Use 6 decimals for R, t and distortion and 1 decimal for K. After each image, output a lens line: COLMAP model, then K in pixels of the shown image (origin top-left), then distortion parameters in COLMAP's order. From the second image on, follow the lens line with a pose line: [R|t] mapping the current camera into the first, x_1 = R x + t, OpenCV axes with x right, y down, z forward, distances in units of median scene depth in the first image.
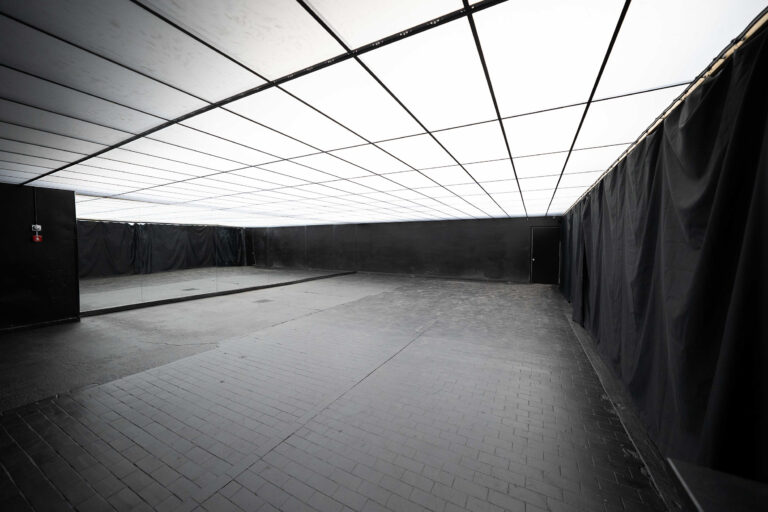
lens RADIAL K [[283.5, 0, 385.2], [0, 283.5, 251.8], [0, 0, 1]] dist [-0.003538, -0.000053]
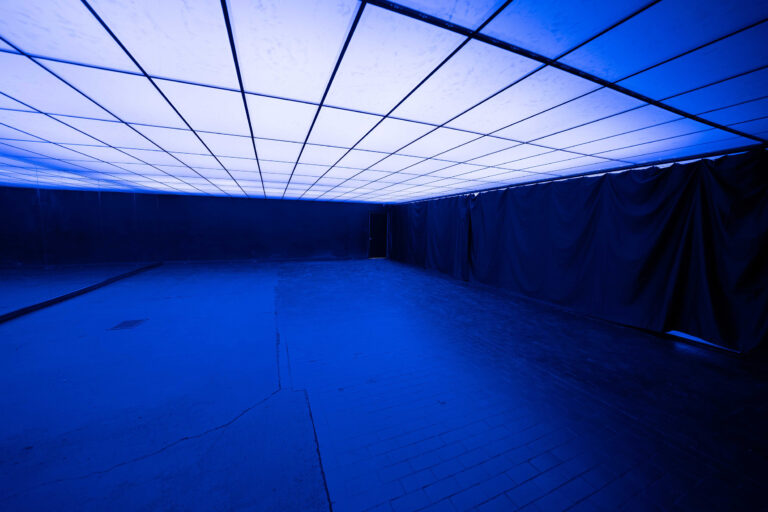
lens RADIAL K [[273.3, 0, 382.1], [0, 273.3, 261.7], [0, 0, 1]] dist [-0.001404, 0.000600]
pose [[0.653384, -0.090888, 0.751551, -0.284086], [0.009969, 0.993714, 0.111507, -0.004152], [-0.756961, -0.065365, 0.650183, 0.145645]]
